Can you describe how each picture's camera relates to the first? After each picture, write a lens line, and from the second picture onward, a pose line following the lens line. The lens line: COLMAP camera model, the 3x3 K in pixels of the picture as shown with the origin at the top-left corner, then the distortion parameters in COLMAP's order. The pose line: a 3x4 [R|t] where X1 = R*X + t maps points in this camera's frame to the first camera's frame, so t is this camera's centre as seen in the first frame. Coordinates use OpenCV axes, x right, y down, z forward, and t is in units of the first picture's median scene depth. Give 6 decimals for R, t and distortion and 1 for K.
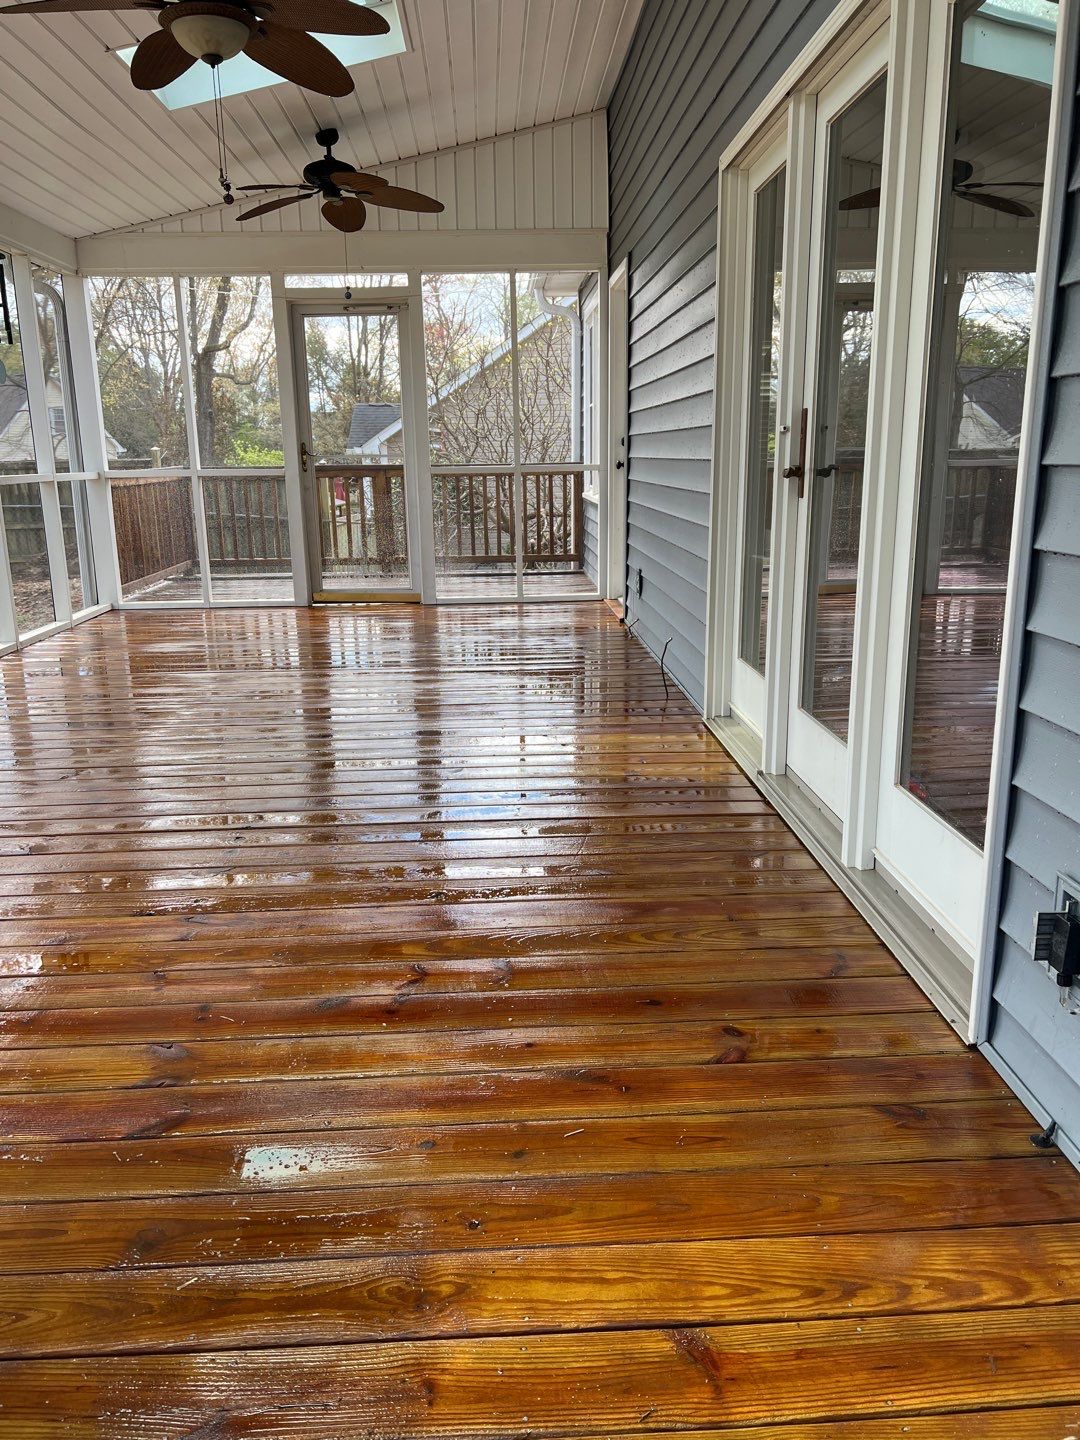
lens RADIAL K [[1077.0, 0, 538.8], [0, 1077.0, 721.4], [0, 0, 1]] dist [0.013290, -0.035236]
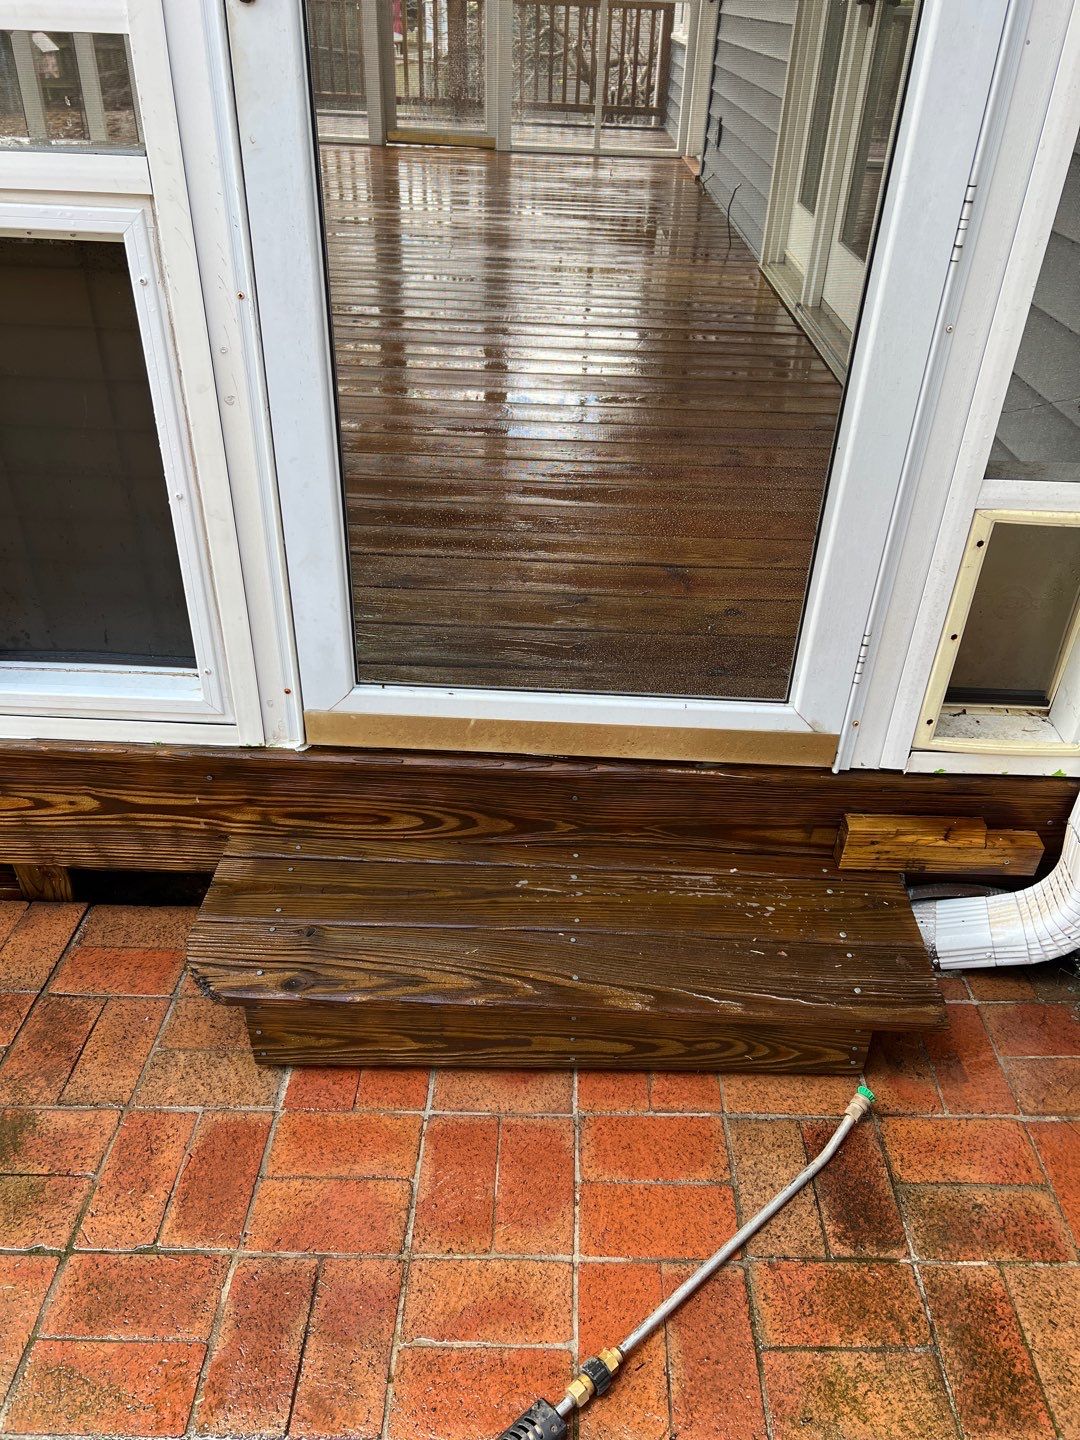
lens RADIAL K [[1077.0, 0, 548.7], [0, 1077.0, 719.3], [0, 0, 1]] dist [0.013290, -0.035236]
pose [[0.996969, 0.074544, -0.022273, -0.000243], [-0.062261, 0.936110, 0.346153, 0.033580], [0.046653, -0.343717, 0.937914, -0.098190]]
